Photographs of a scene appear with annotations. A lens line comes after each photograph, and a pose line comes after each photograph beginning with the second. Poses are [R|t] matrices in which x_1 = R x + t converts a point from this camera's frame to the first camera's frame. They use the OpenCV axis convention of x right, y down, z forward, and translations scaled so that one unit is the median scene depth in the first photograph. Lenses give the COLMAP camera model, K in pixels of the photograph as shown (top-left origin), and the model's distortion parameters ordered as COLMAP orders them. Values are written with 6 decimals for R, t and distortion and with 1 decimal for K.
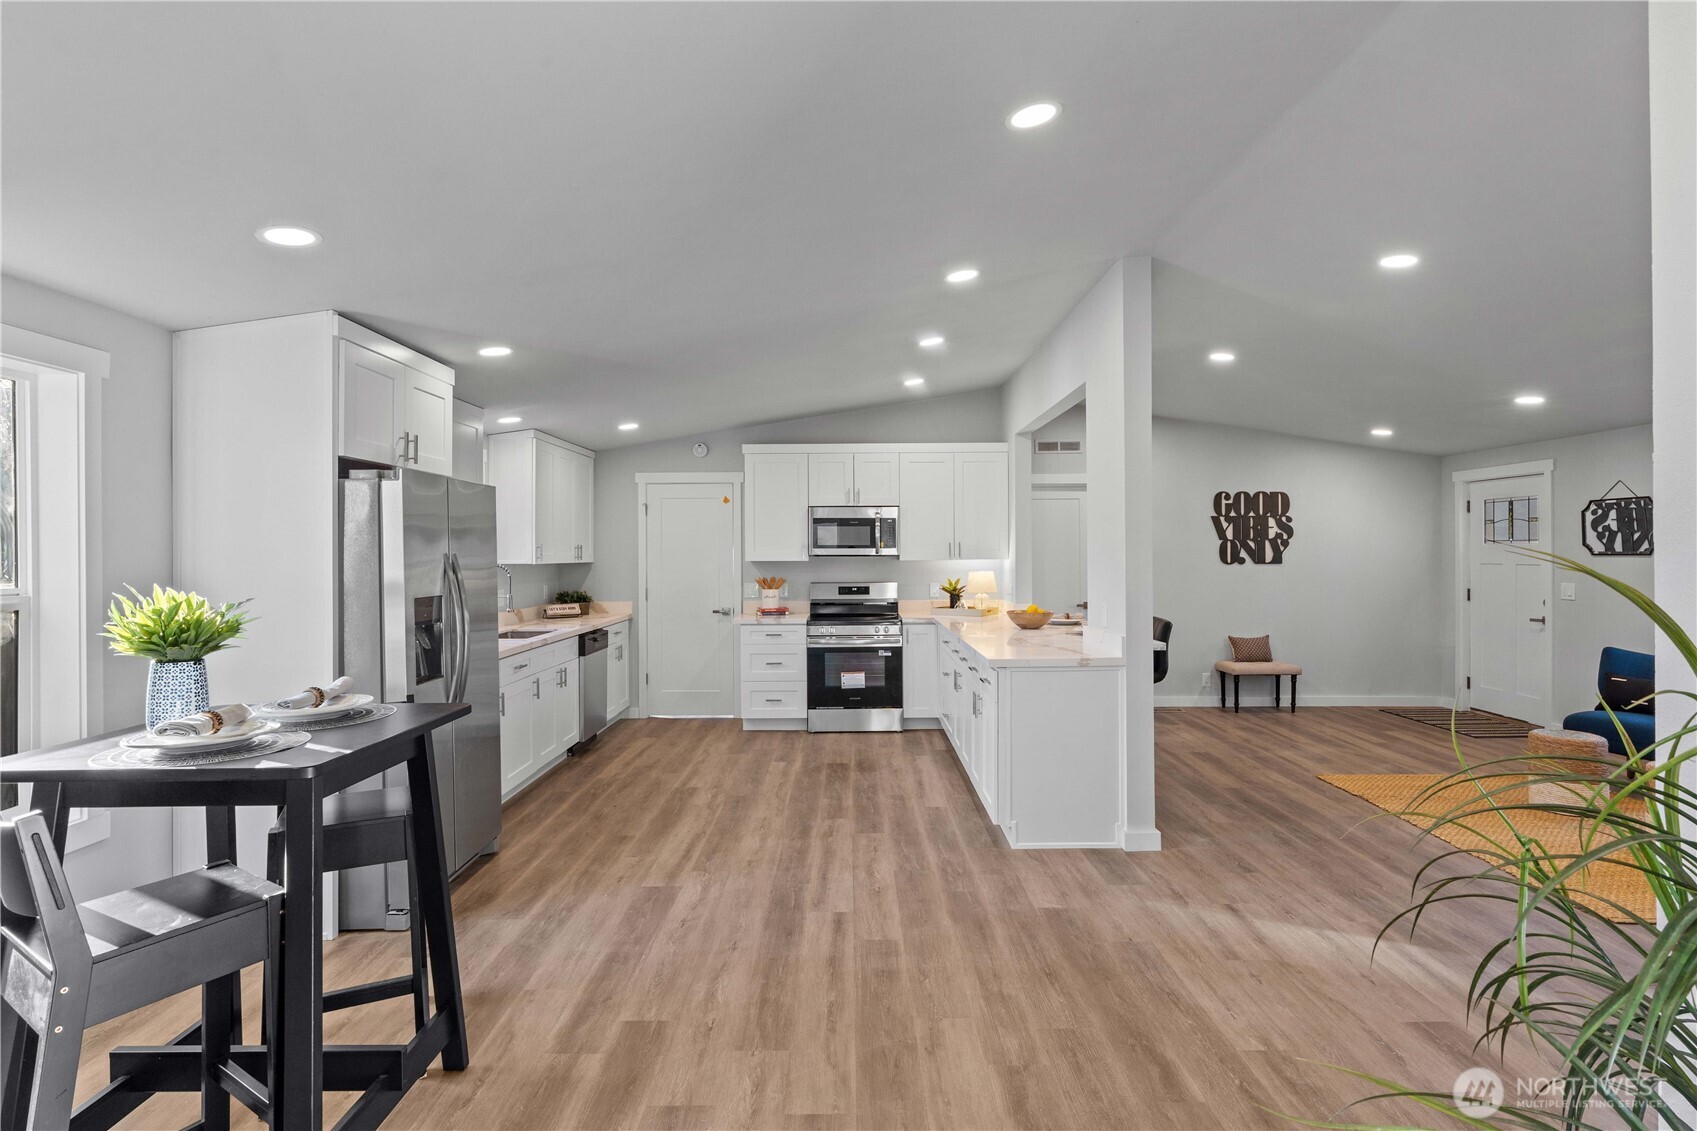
lens RADIAL K [[857.9, 0, 843.8], [0, 857.9, 556.3], [0, 0, 1]] dist [-0.008816, -0.000565]
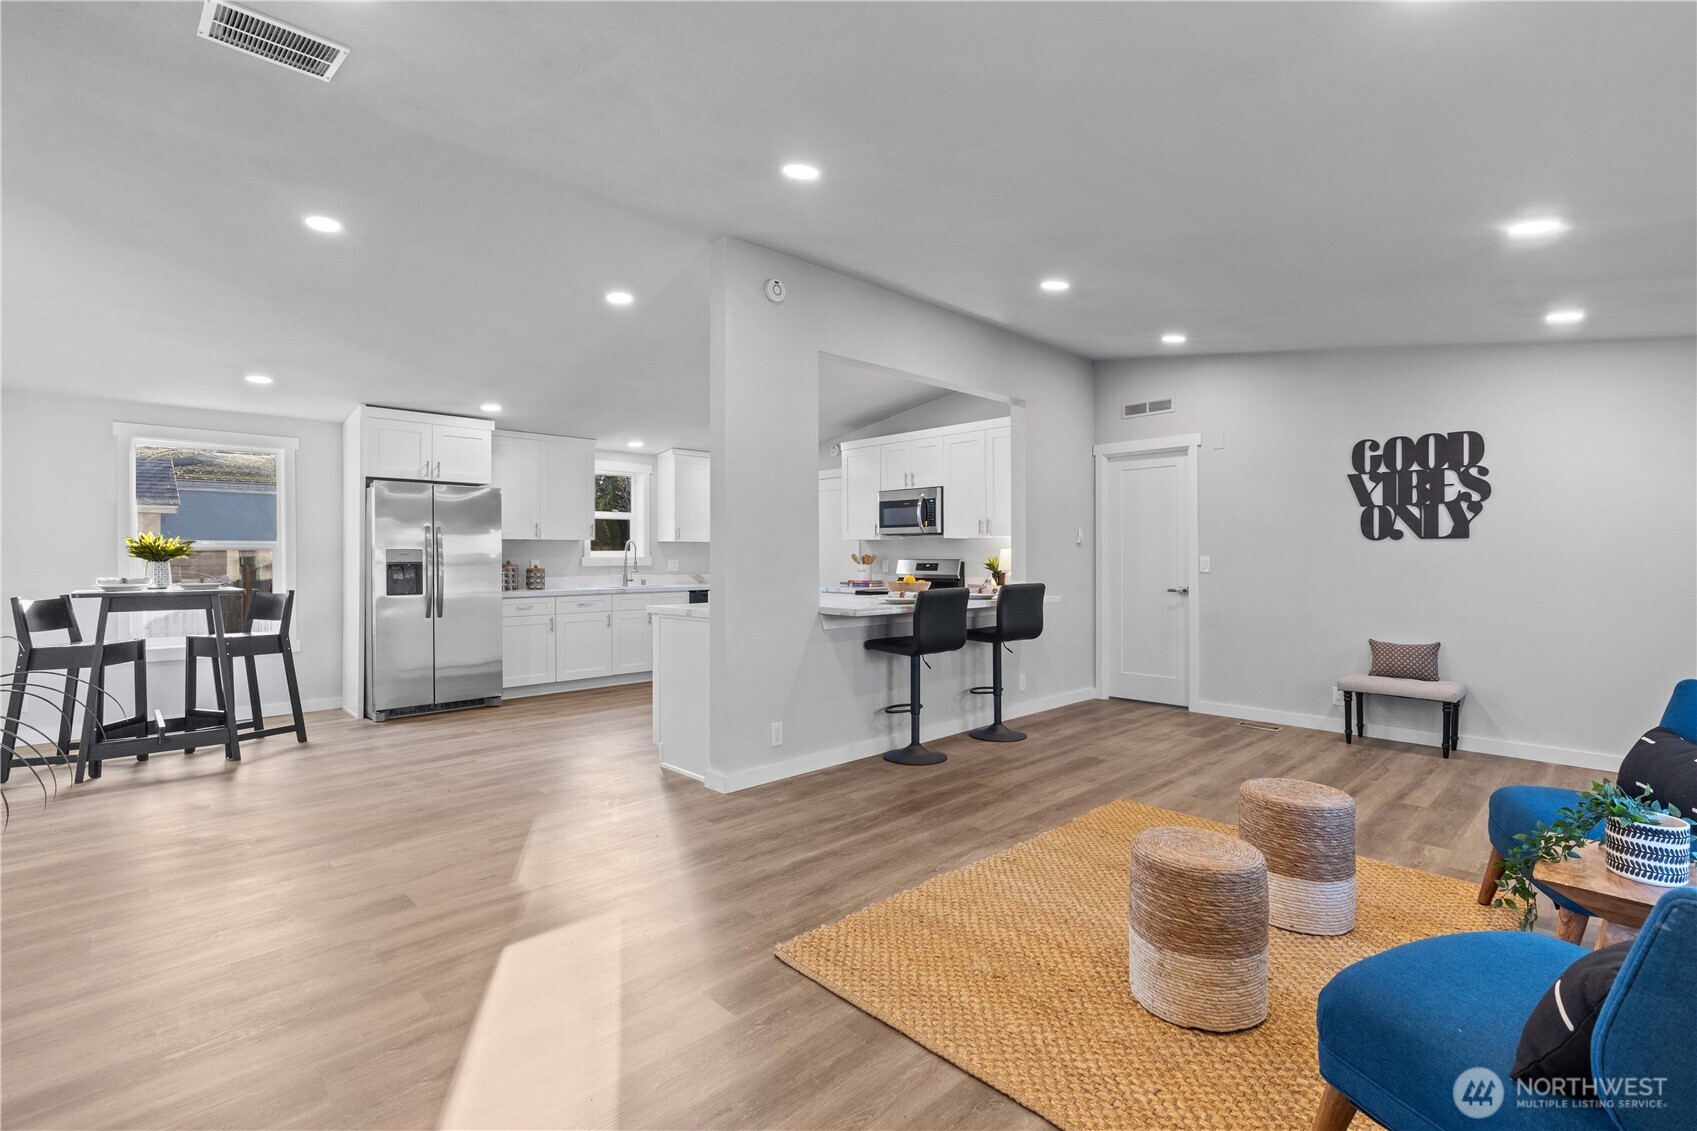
lens RADIAL K [[778.2, 0, 848.8], [0, 778.2, 564.8], [0, 0, 1]] dist [-0.012029, 0.000220]
pose [[0.700557, 0.010832, -0.713515, 0.603807], [-0.005325, 0.999936, 0.009952, 0.026064], [0.713577, -0.003172, 0.700570, 0.228318]]
